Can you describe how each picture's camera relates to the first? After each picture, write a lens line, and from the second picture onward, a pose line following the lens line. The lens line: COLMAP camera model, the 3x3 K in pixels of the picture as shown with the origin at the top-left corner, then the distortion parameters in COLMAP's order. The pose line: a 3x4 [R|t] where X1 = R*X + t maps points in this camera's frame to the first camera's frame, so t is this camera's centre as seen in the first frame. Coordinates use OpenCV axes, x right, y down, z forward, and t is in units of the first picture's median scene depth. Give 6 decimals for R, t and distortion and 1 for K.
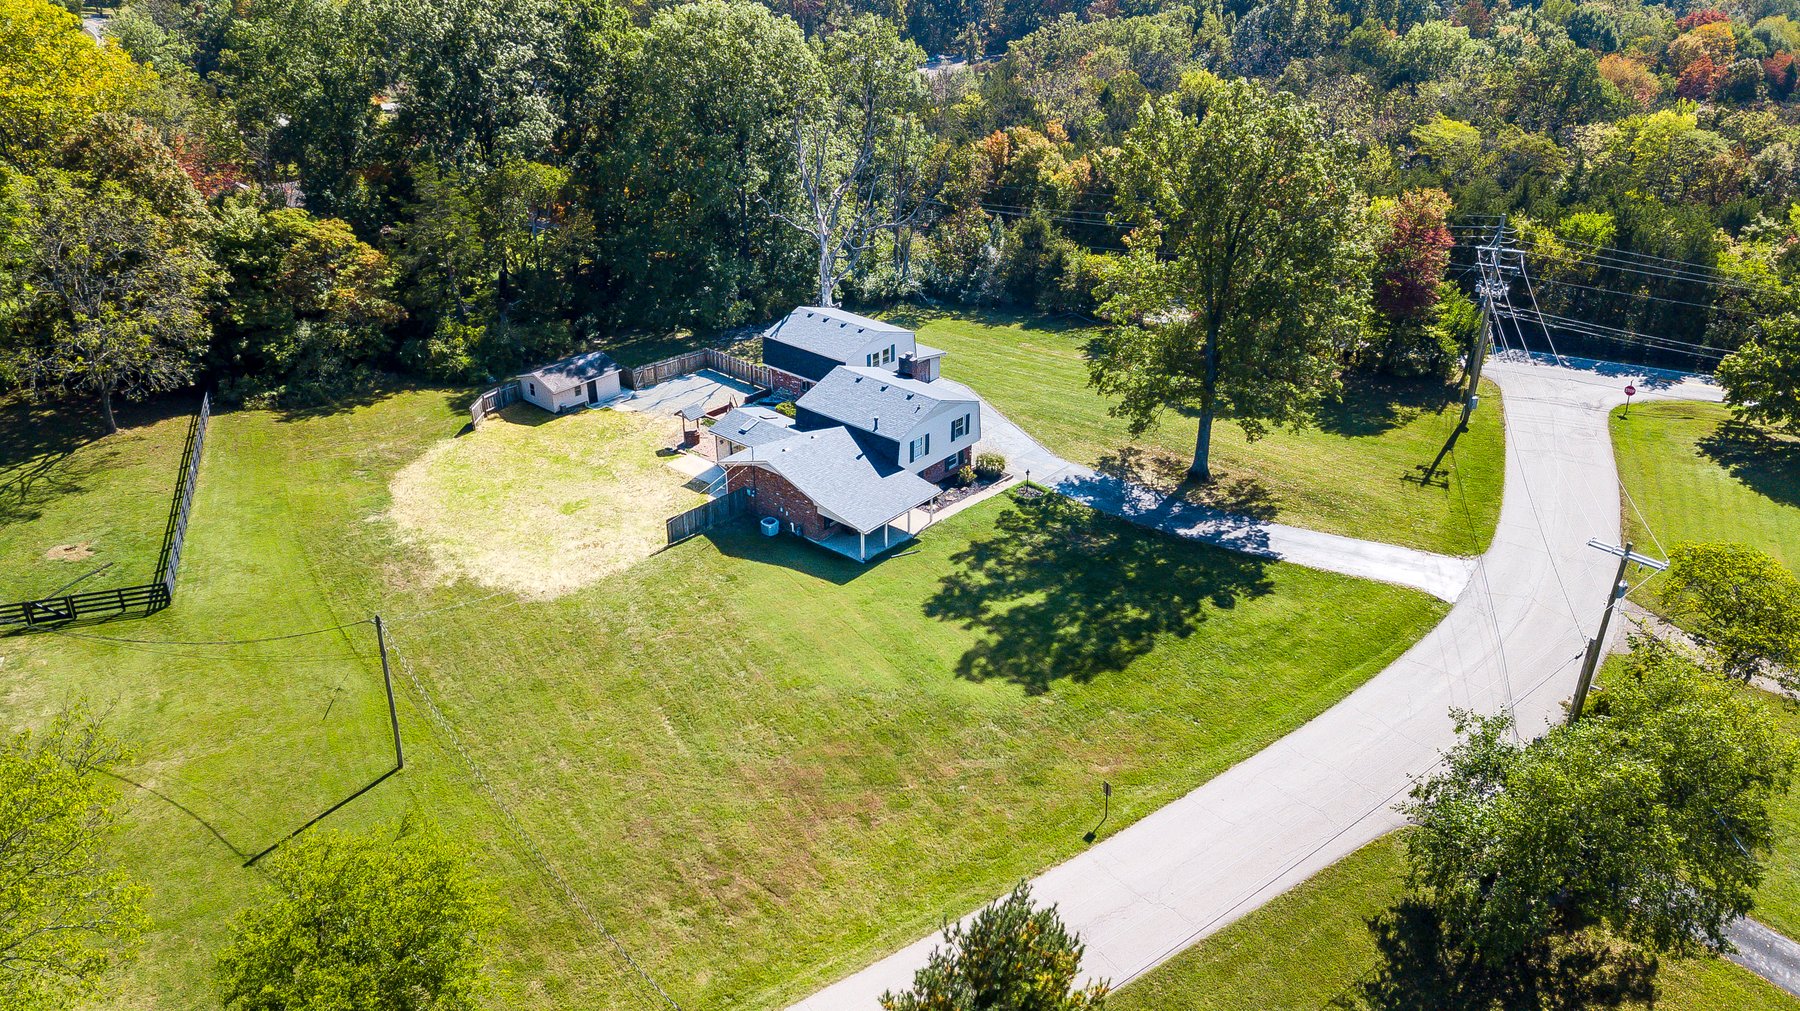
lens RADIAL K [[1284.3, 0, 872.5], [0, 1284.3, 506.0], [0, 0, 1]] dist [0.169130, -0.000830]
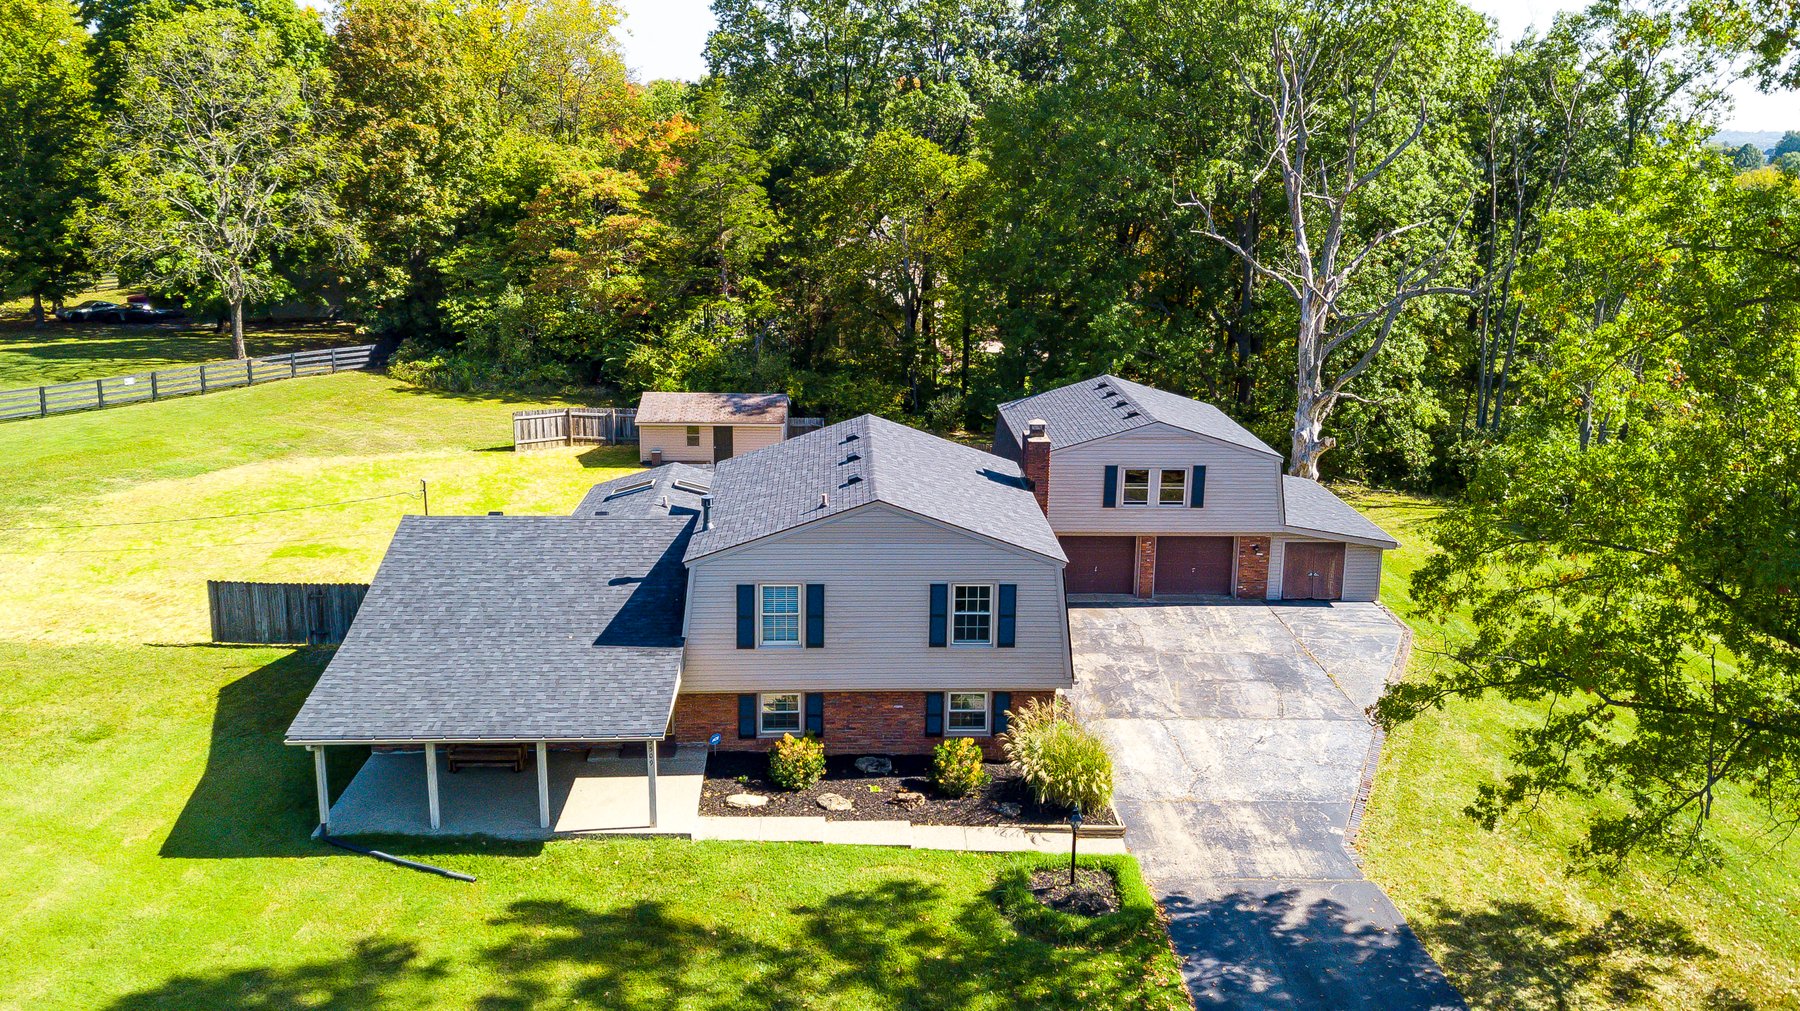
lens RADIAL K [[1377.1, 0, 921.1], [0, 1377.1, 438.6], [0, 0, 1]] dist [0.082601, -0.182660]
pose [[0.703891, 0.171564, -0.689278, 0.238106], [-0.347962, 0.929267, -0.124041, -0.043785], [0.619242, 0.327153, 0.713800, 0.577903]]
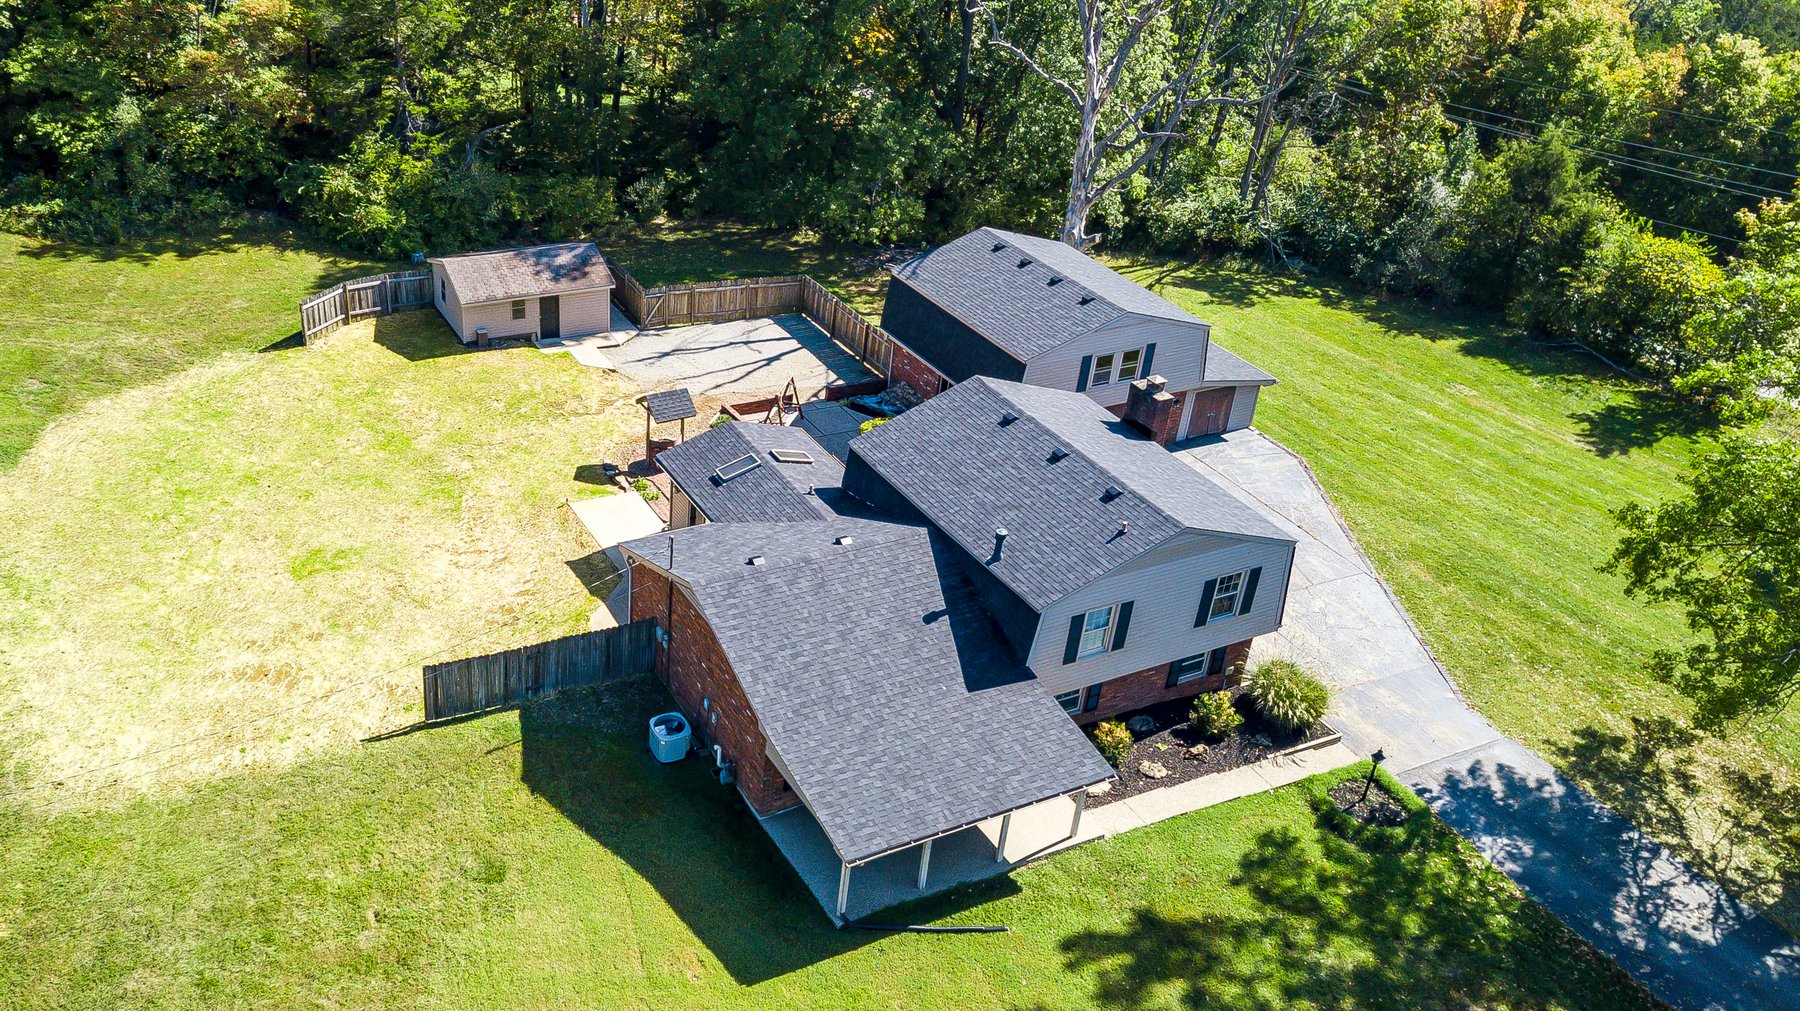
lens RADIAL K [[1525.8, 0, 751.0], [0, 1525.8, 504.1], [0, 0, 1]] dist [0.009469, 0.000726]
pose [[0.929276, 0.236332, -0.283890, 0.047292], [-0.224263, 0.971655, 0.074786, -0.072849], [0.293518, -0.005830, 0.955936, 0.407049]]
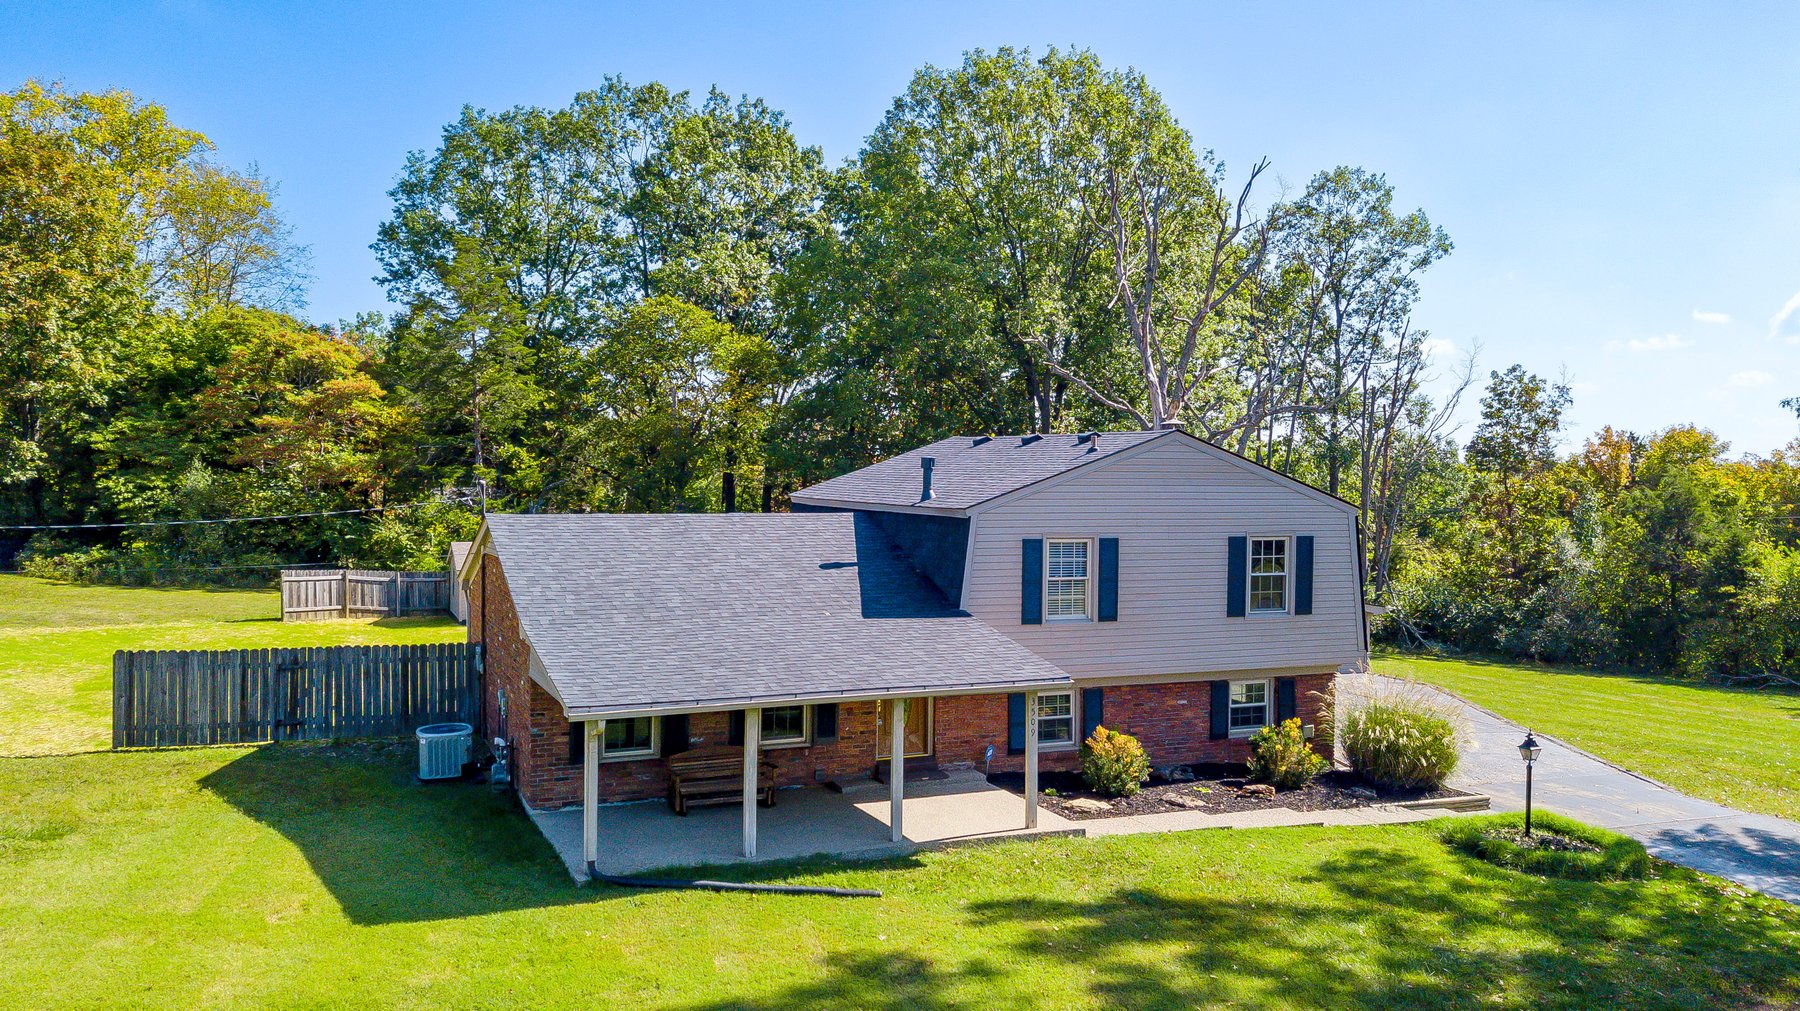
lens RADIAL K [[1383.4, 0, 900.0], [0, 1383.4, 505.5], [0, 0, 1]] dist [0.002936, 0.007930]
pose [[0.906387, 0.026626, -0.421609, 0.097757], [-0.209962, 0.894412, -0.394897, 0.049000], [0.366578, 0.446451, 0.816273, 0.574569]]
